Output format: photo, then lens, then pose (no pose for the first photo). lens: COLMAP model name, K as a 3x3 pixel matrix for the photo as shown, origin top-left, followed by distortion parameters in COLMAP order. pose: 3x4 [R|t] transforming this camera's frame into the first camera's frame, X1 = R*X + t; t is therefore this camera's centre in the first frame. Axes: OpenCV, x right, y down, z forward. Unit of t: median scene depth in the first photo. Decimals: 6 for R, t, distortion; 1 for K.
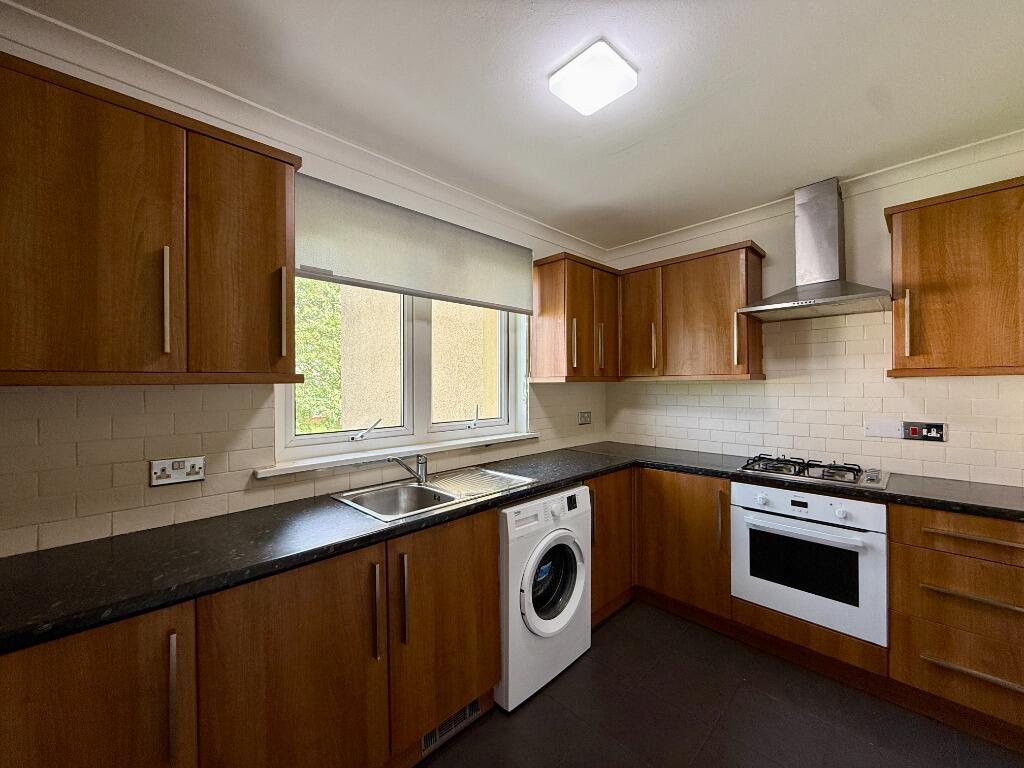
lens RADIAL K [[406.9, 0, 510.1], [0, 406.9, 383.3], [0, 0, 1]] dist [-0.002873, -0.000866]
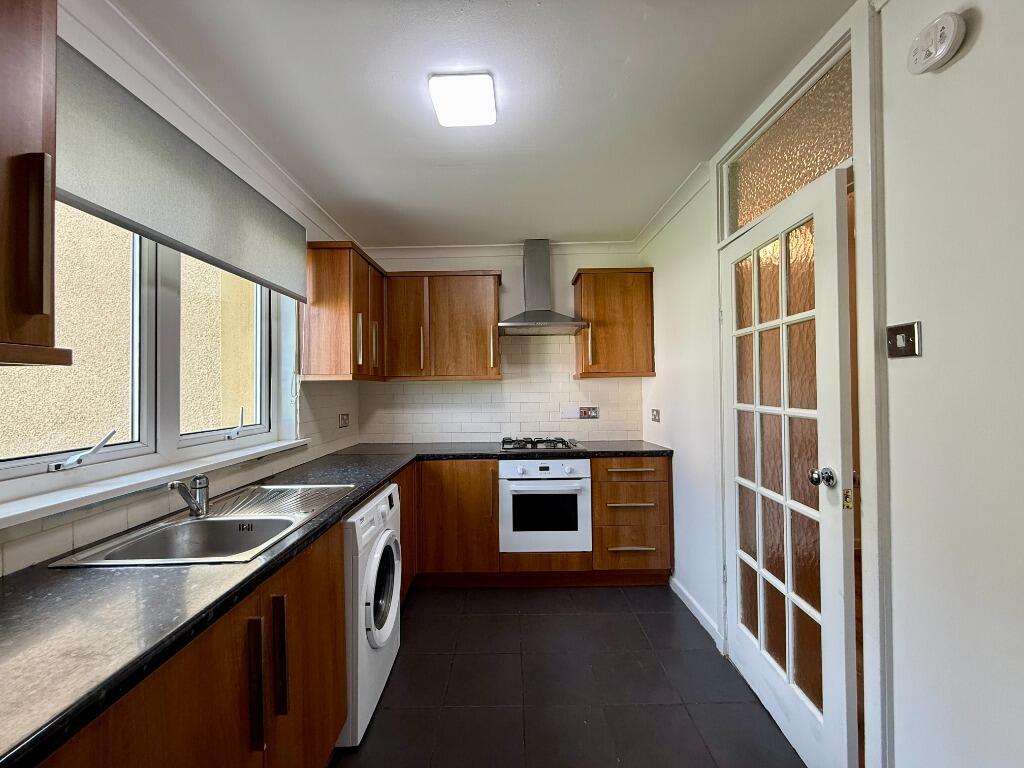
lens RADIAL K [[406.9, 0, 510.3], [0, 406.9, 382.9], [0, 0, 1]] dist [-0.002873, -0.000866]
pose [[0.694690, 0.008505, 0.719259, -0.327413], [0.005844, 0.999830, -0.017467, 0.025881], [-0.719286, 0.016338, 0.694522, 0.104057]]
